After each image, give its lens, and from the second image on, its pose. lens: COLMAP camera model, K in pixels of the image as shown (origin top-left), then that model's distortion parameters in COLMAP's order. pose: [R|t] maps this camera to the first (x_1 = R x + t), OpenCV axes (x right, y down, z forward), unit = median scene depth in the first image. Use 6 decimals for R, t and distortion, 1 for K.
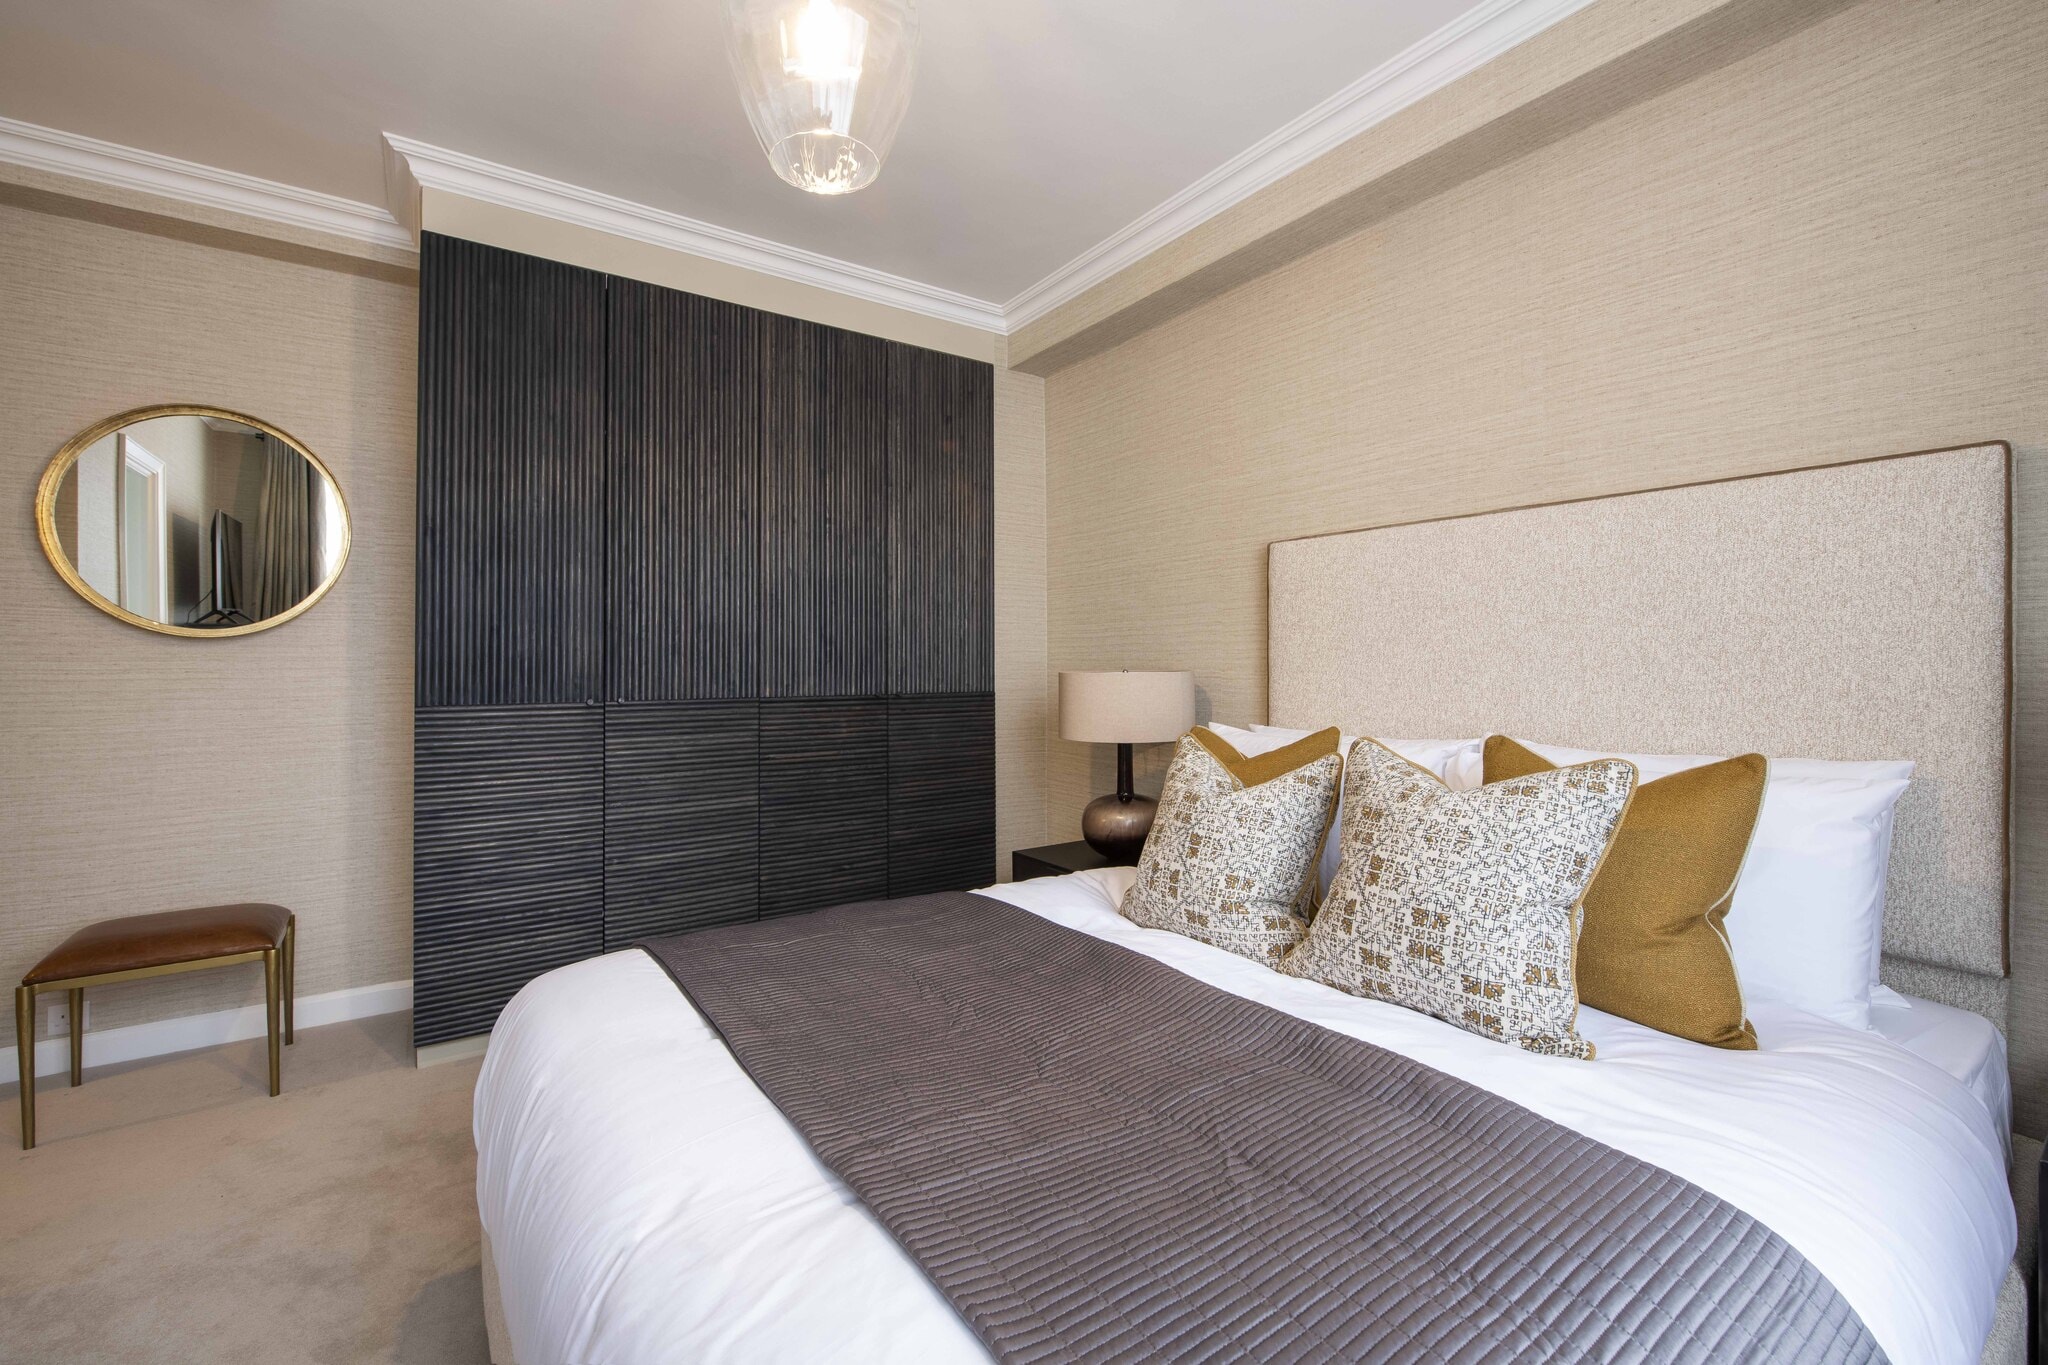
lens RADIAL K [[880.7, 0, 1075.2], [0, 880.7, 695.8], [0, 0, 1]] dist [-0.034565, 0.006280]
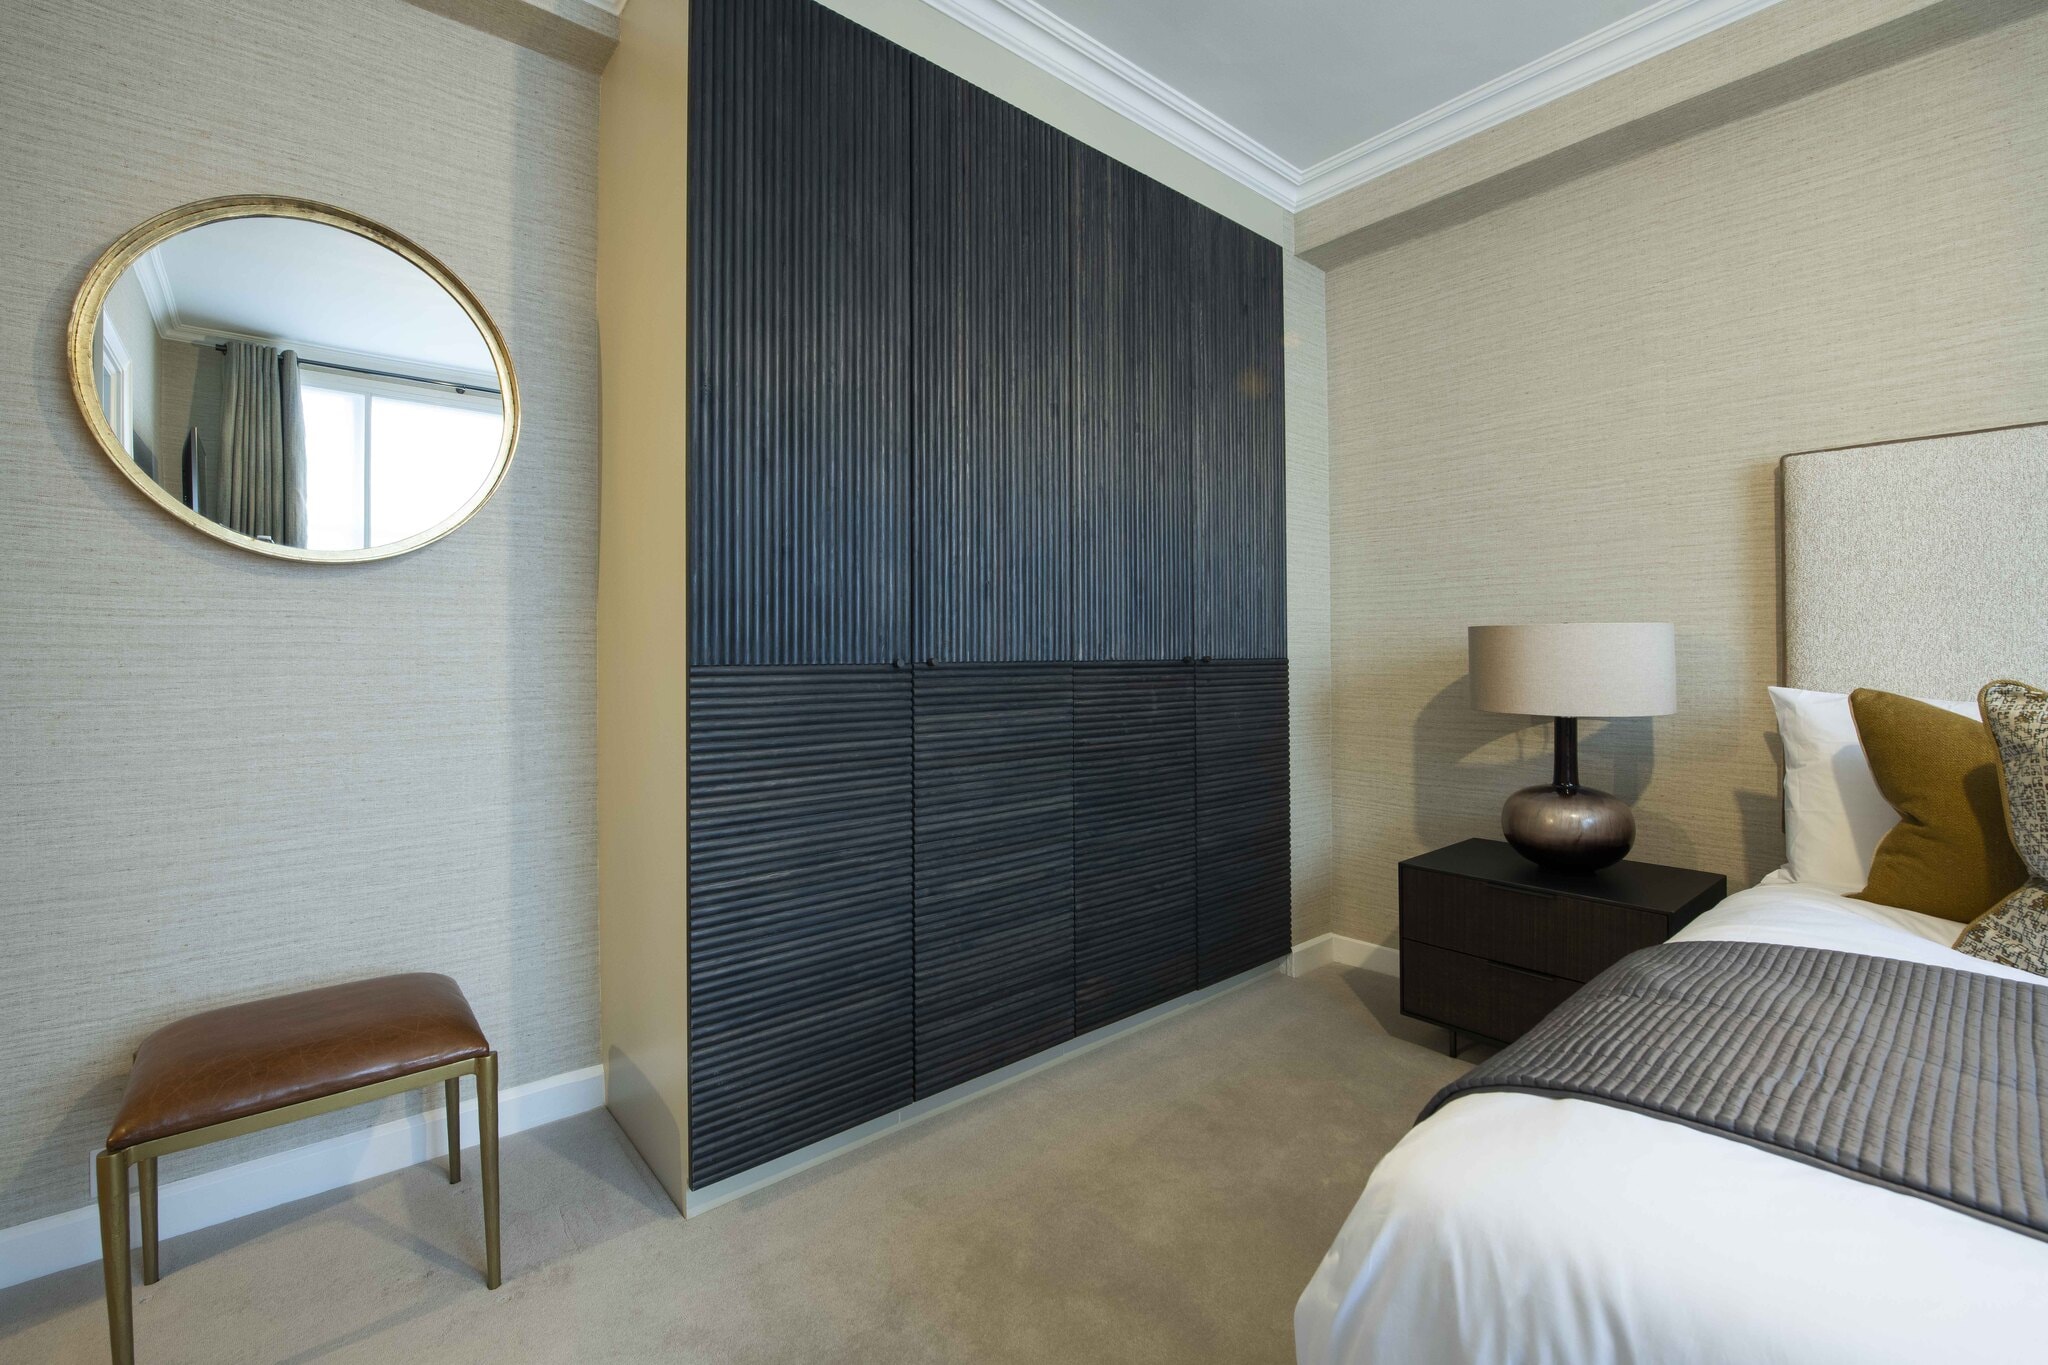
lens RADIAL K [[880.7, 0, 1014.4], [0, 880.7, 690.7], [0, 0, 1]] dist [-0.034565, 0.006280]
pose [[0.997813, -0.003832, 0.065983, -0.491320], [0.003596, 0.999987, 0.003684, 0.025676], [-0.065996, -0.003439, 0.997814, 0.286932]]
